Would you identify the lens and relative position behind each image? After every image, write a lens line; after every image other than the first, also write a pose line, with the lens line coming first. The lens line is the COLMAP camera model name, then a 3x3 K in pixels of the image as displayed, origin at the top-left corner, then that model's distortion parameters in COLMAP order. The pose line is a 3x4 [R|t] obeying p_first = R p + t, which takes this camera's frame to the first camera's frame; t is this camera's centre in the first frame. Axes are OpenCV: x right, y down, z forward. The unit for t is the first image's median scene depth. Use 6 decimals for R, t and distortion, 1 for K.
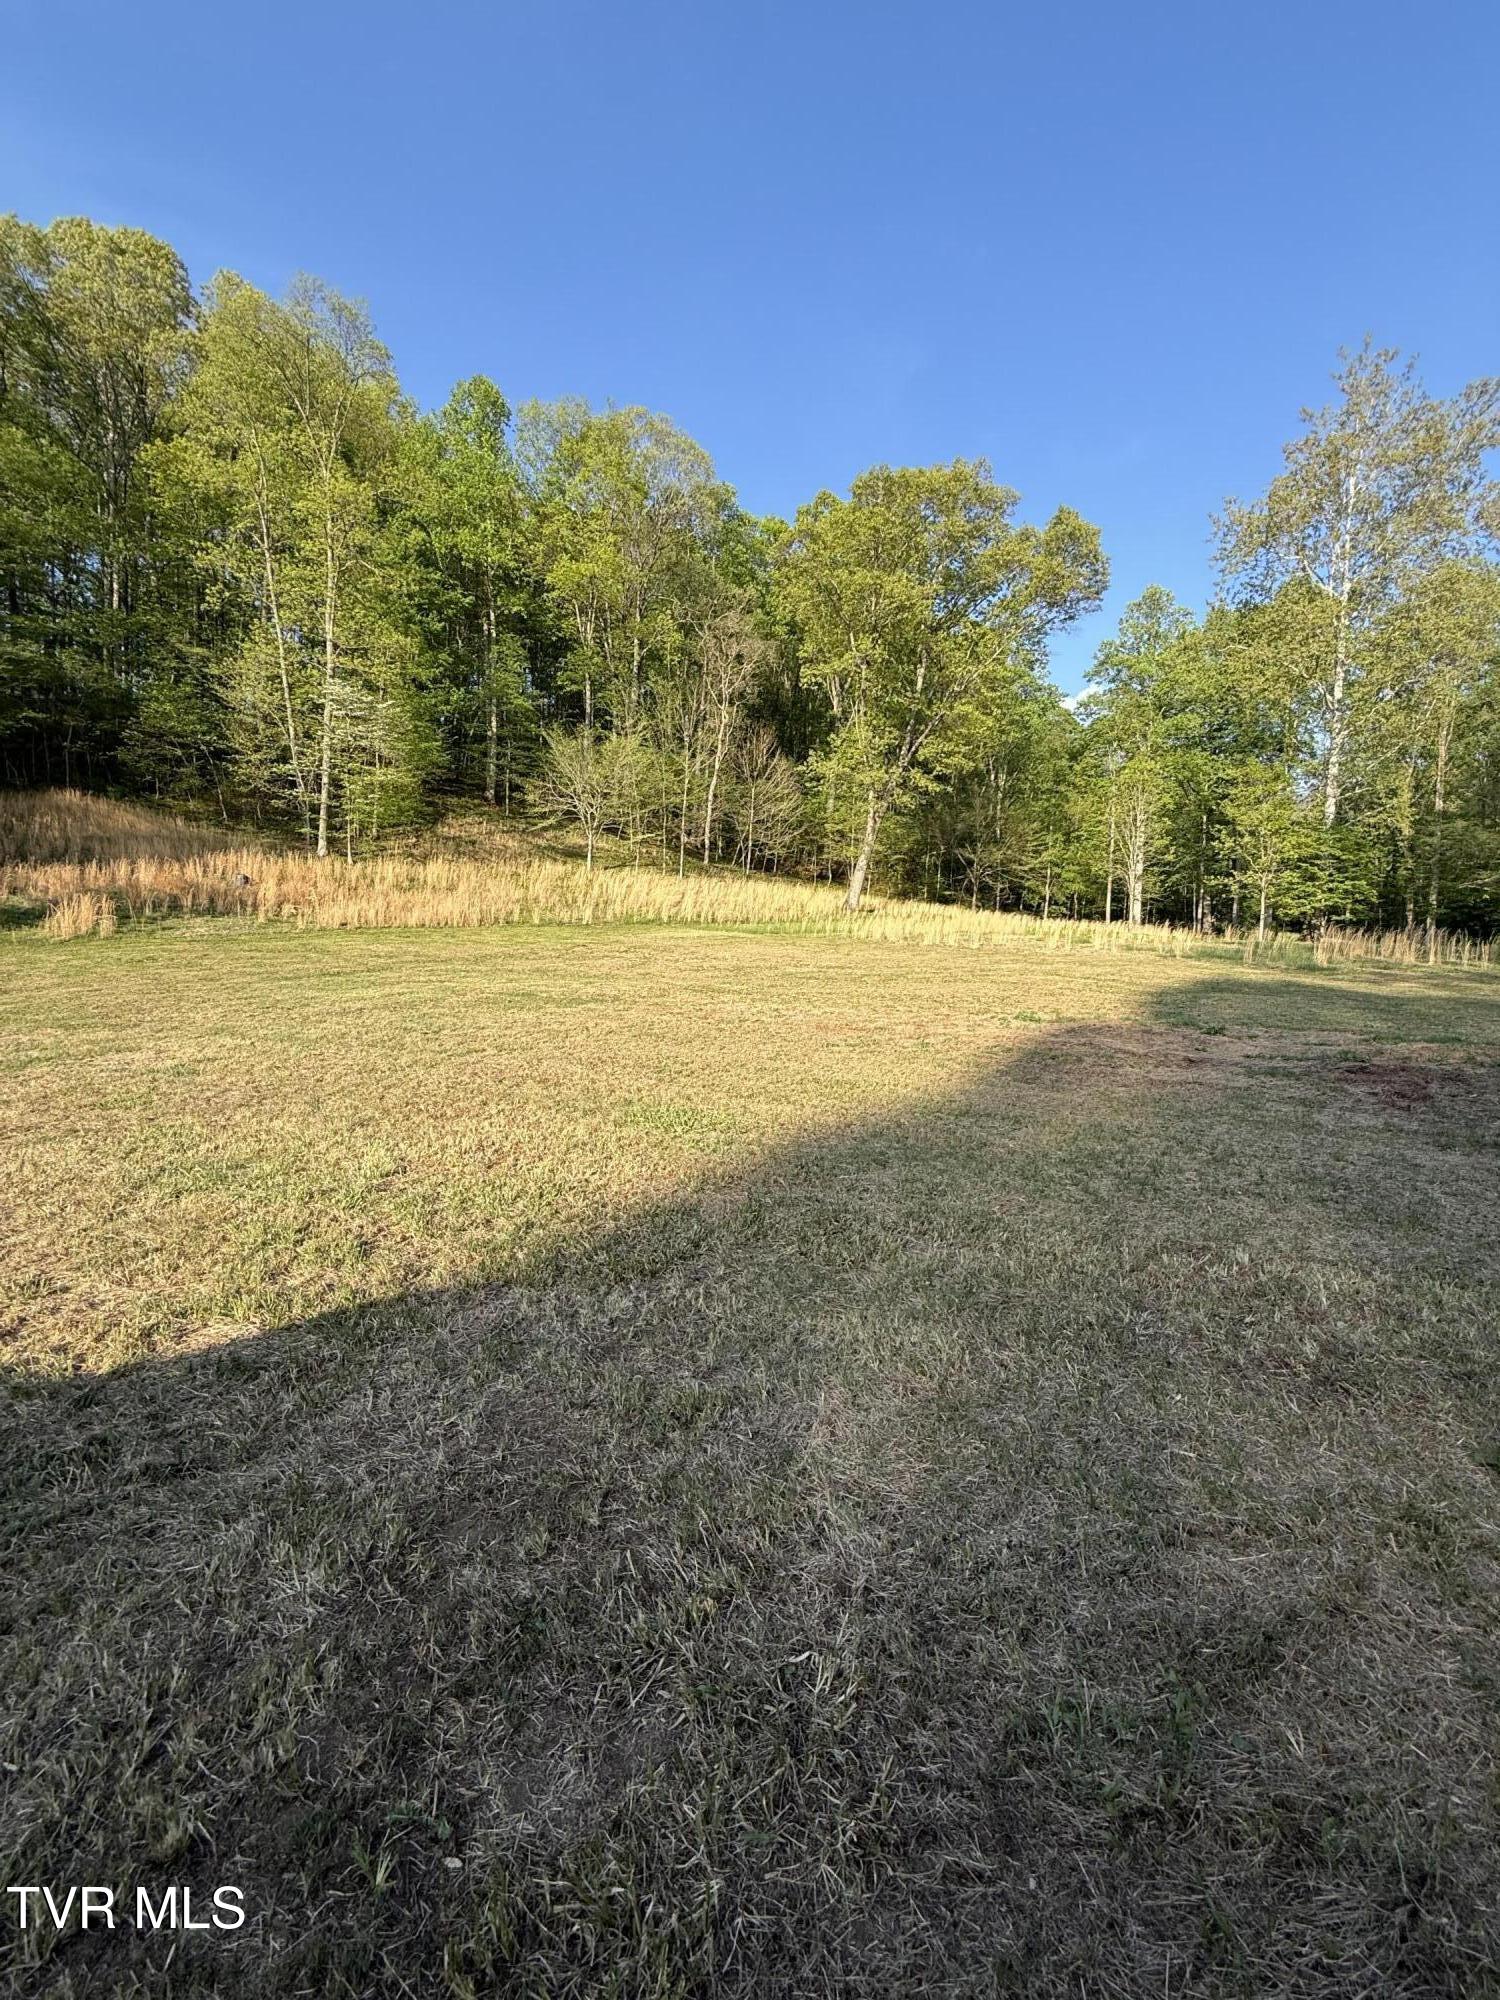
lens RADIAL K [[805.1, 0, 750.8], [0, 805.1, 992.1], [0, 0, 1]] dist [0.001205, 0.000536]
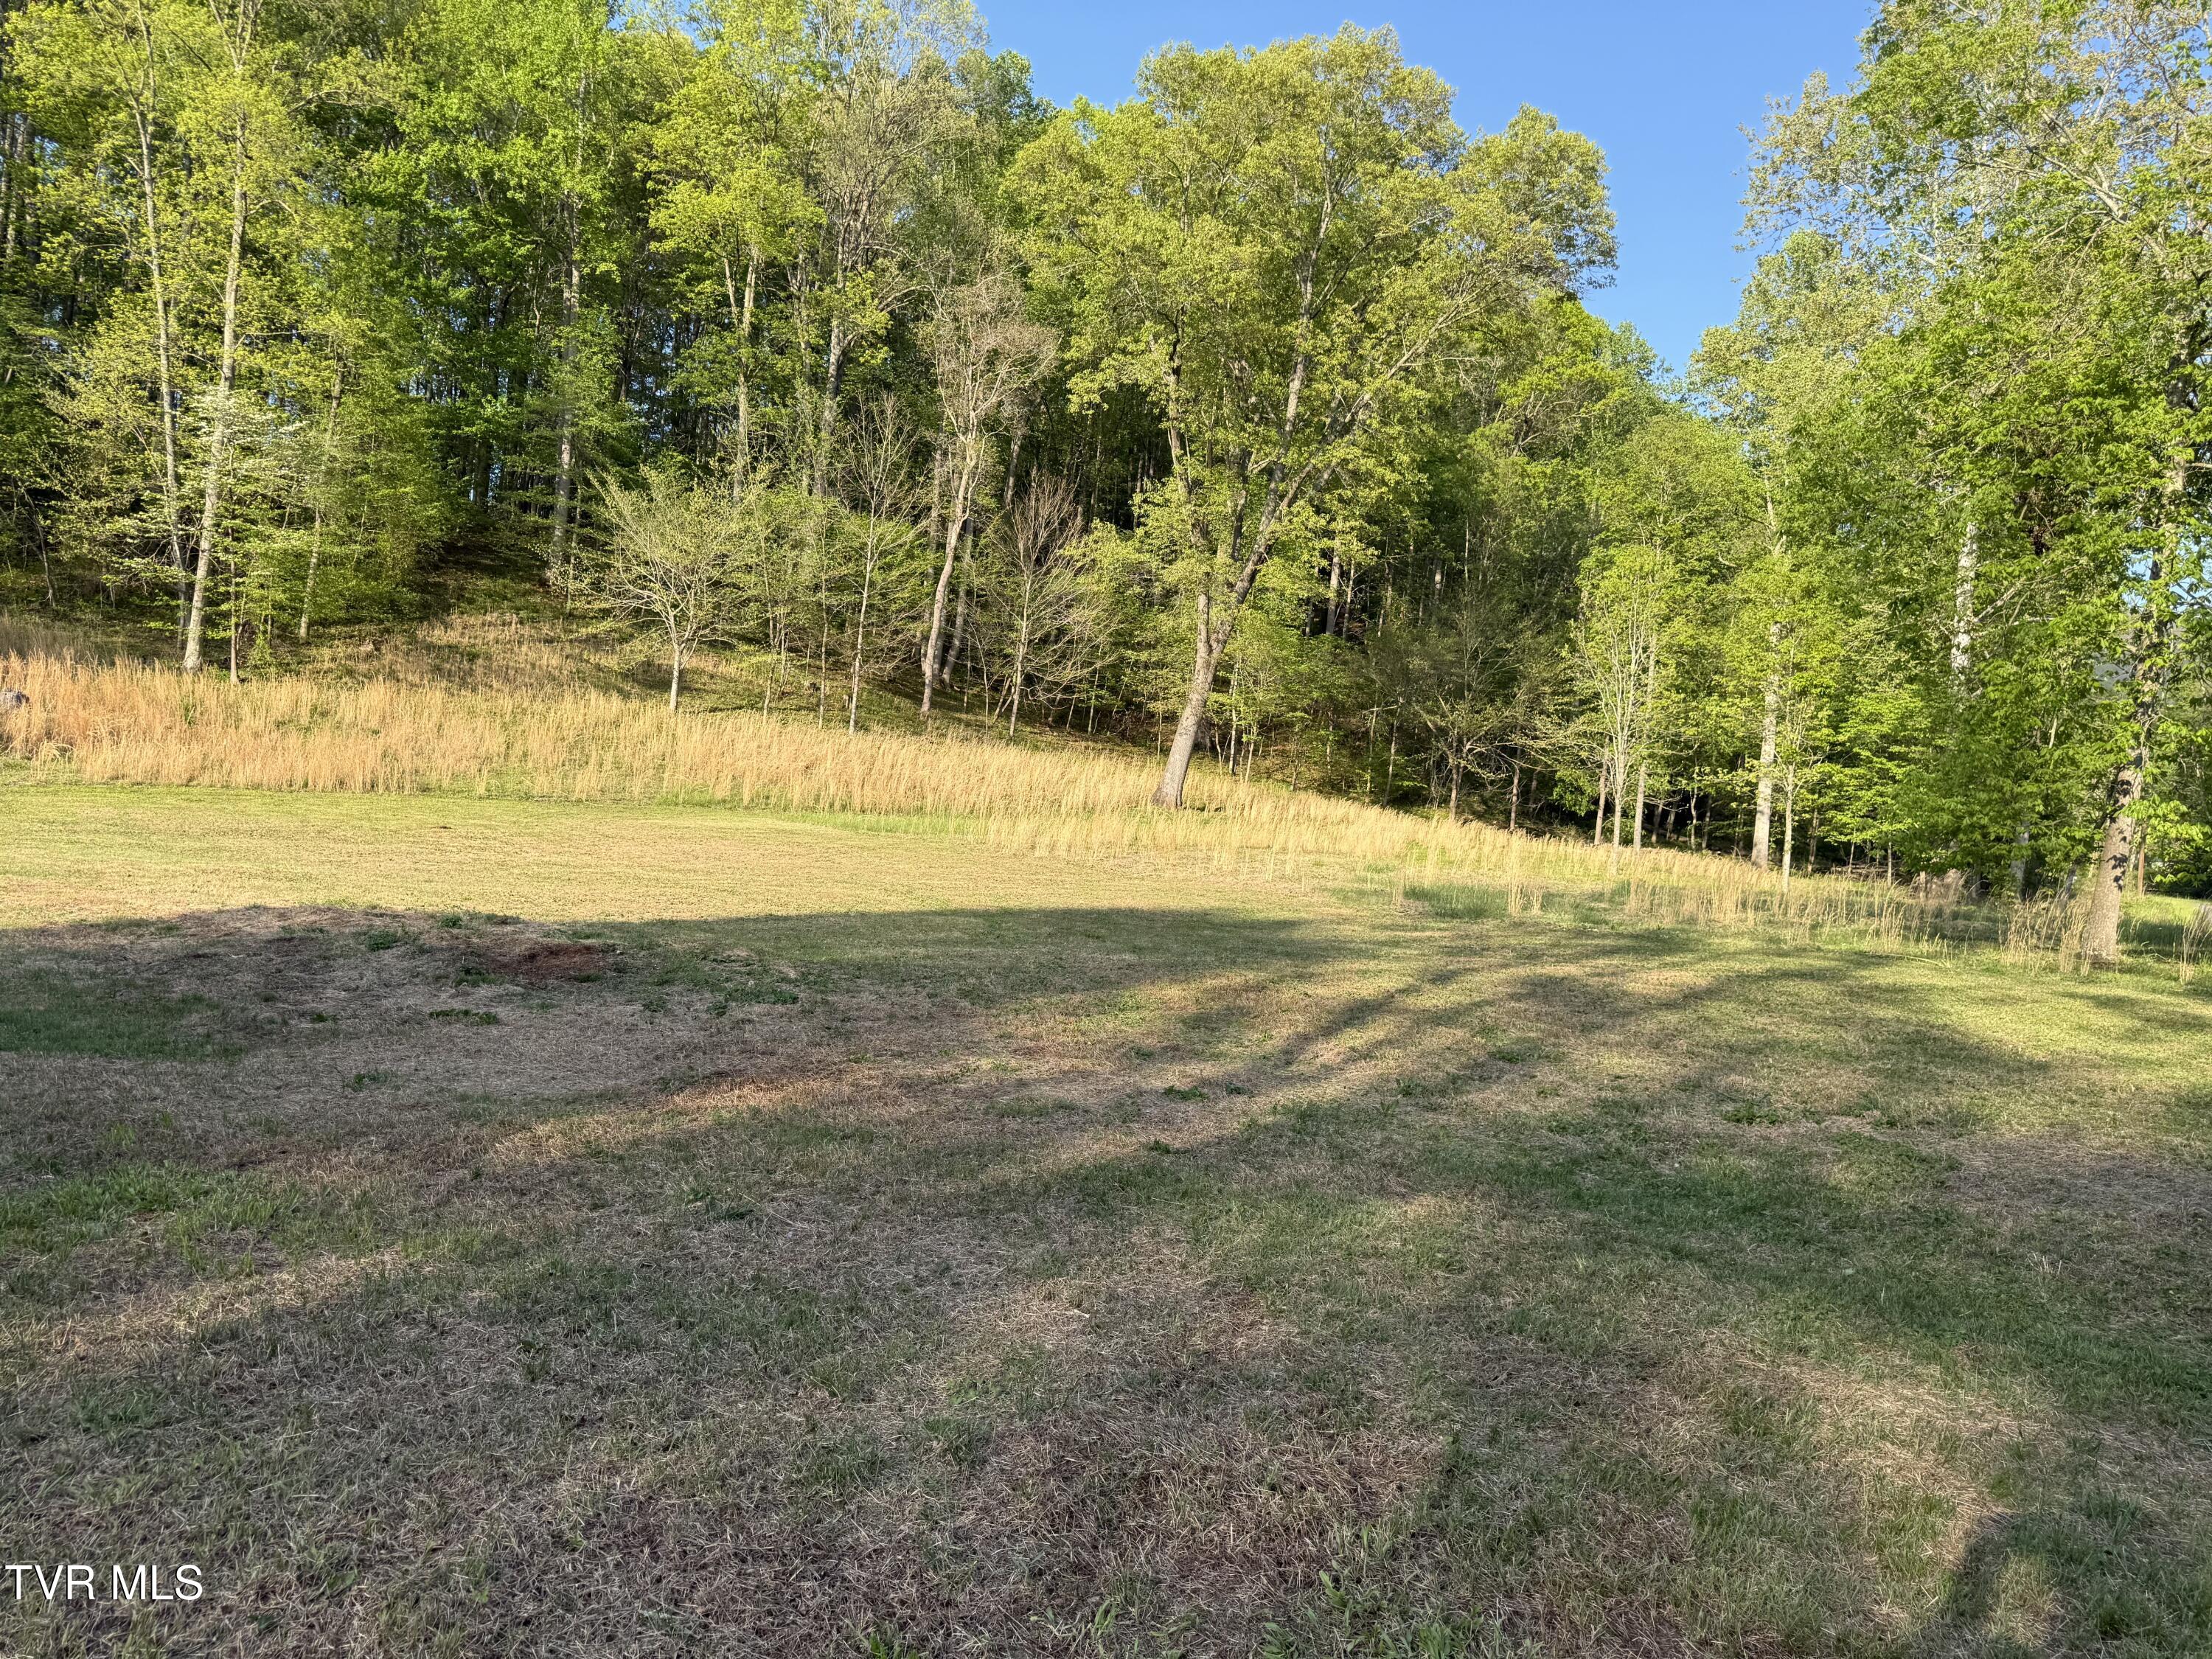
lens RADIAL K [[1569.1, 0, 1085.6], [0, 1569.1, 831.2], [0, 0, 1]] dist [0.044592, -0.041453]
pose [[0.993163, 0.050239, -0.105372, 0.291024], [-0.058806, 0.995071, -0.079841, 0.009161], [0.100842, 0.085492, 0.991222, -0.109258]]
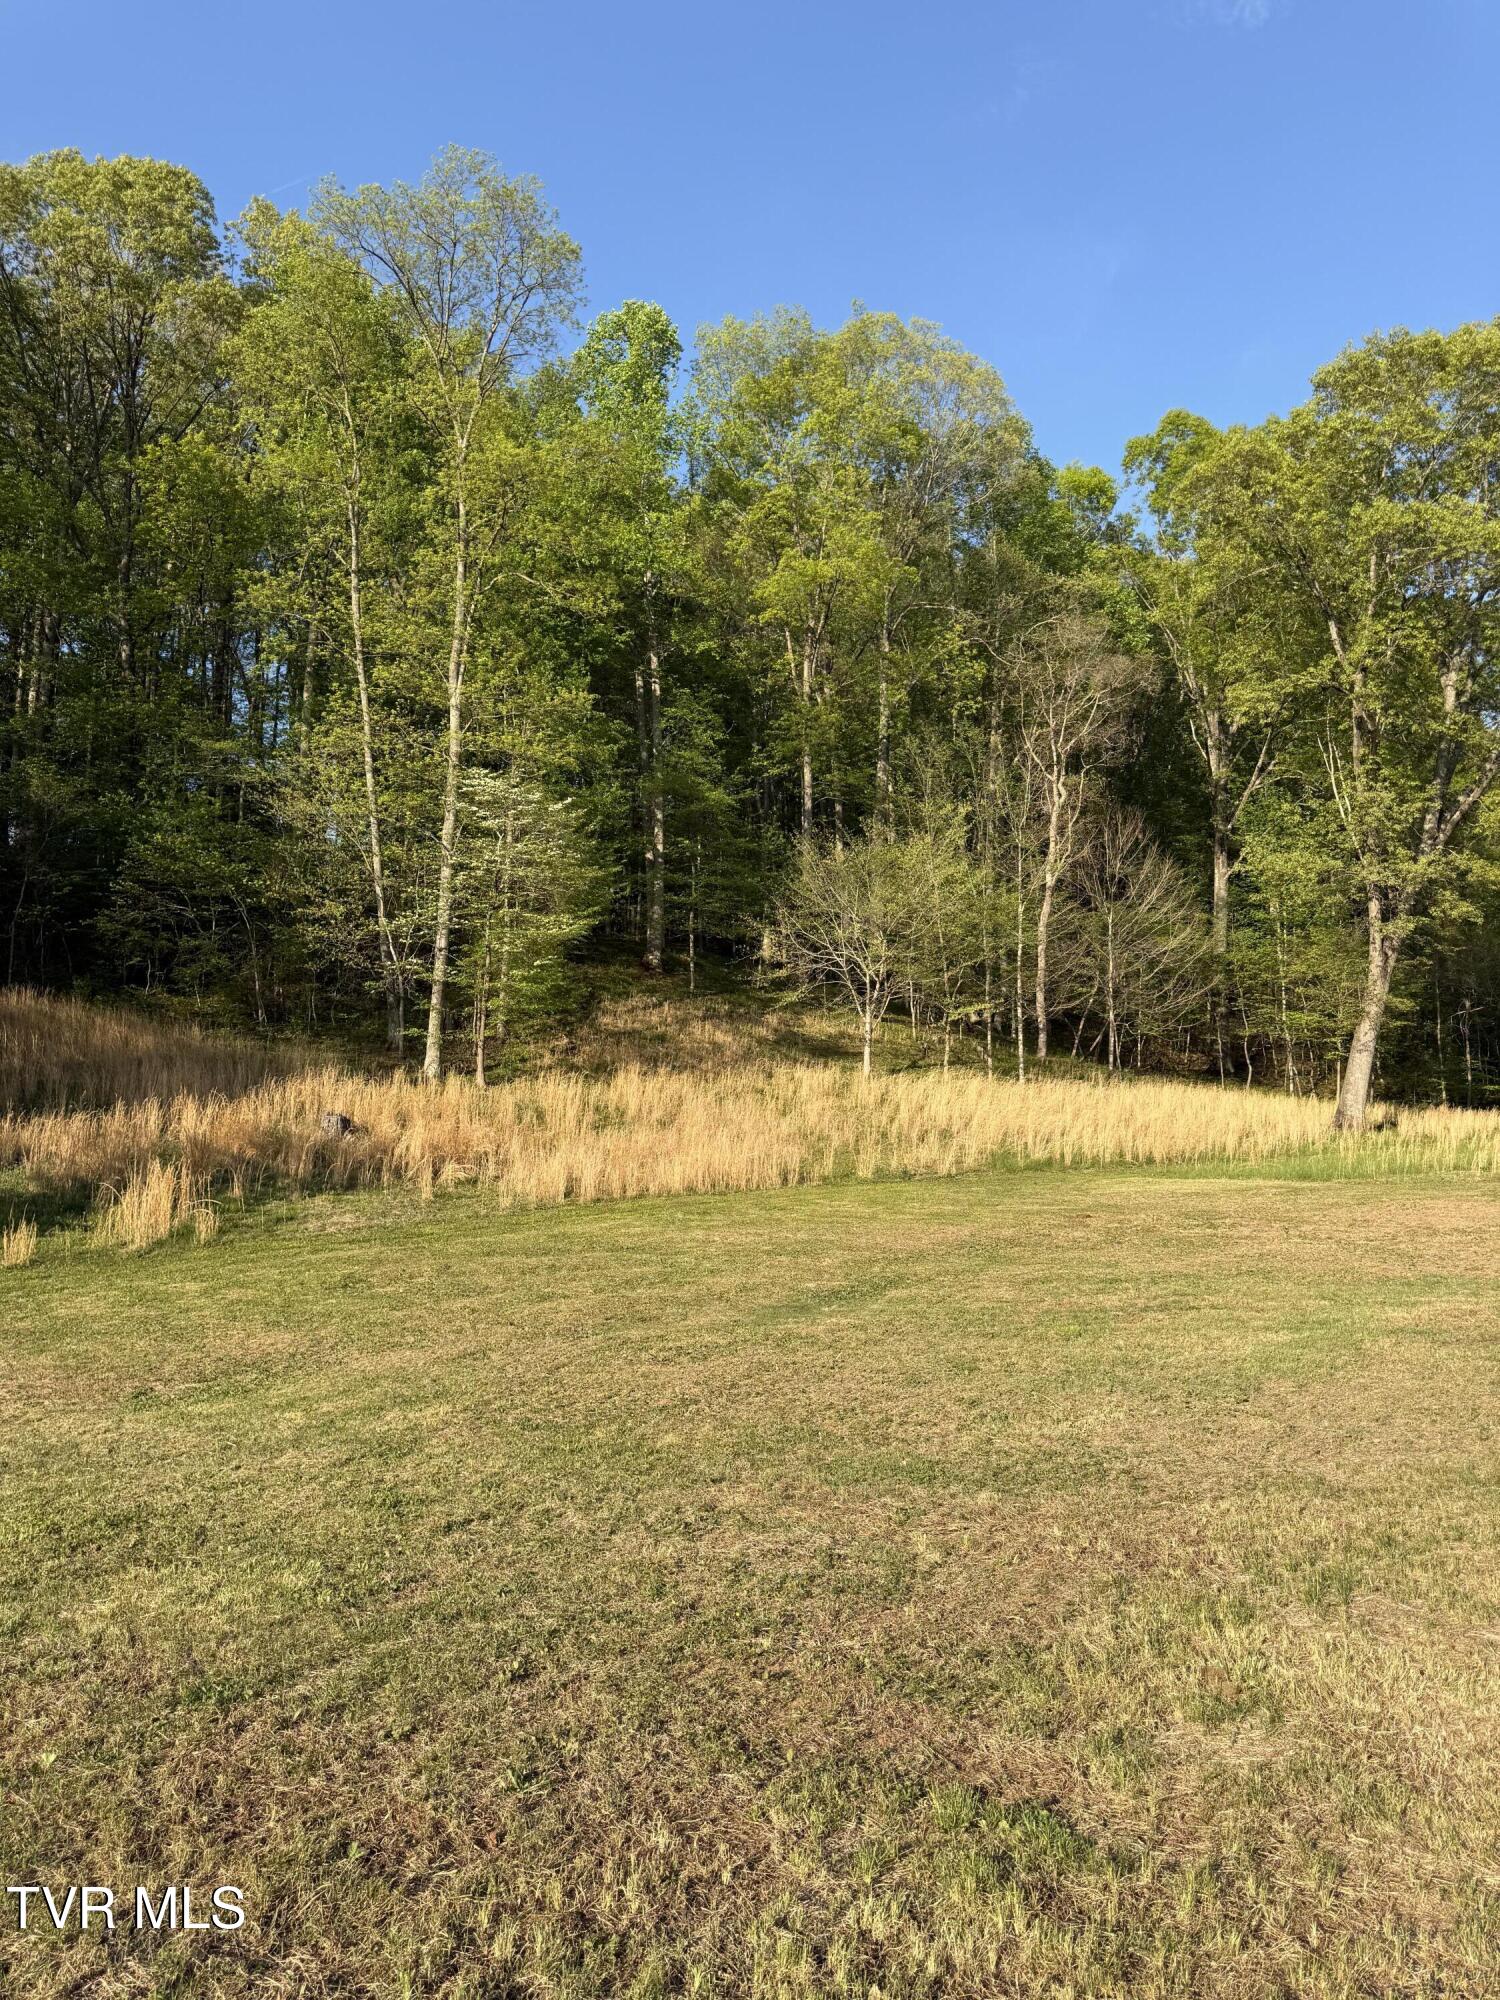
lens RADIAL K [[1418.7, 0, 767.2], [0, 1418.7, 1004.7], [0, 0, 1]] dist [0.044592, -0.041453]
pose [[0.990866, -0.063285, -0.119078, -0.203318], [0.037879, 0.978106, -0.204629, -0.009692], [0.129421, 0.198249, 0.971570, 0.080456]]
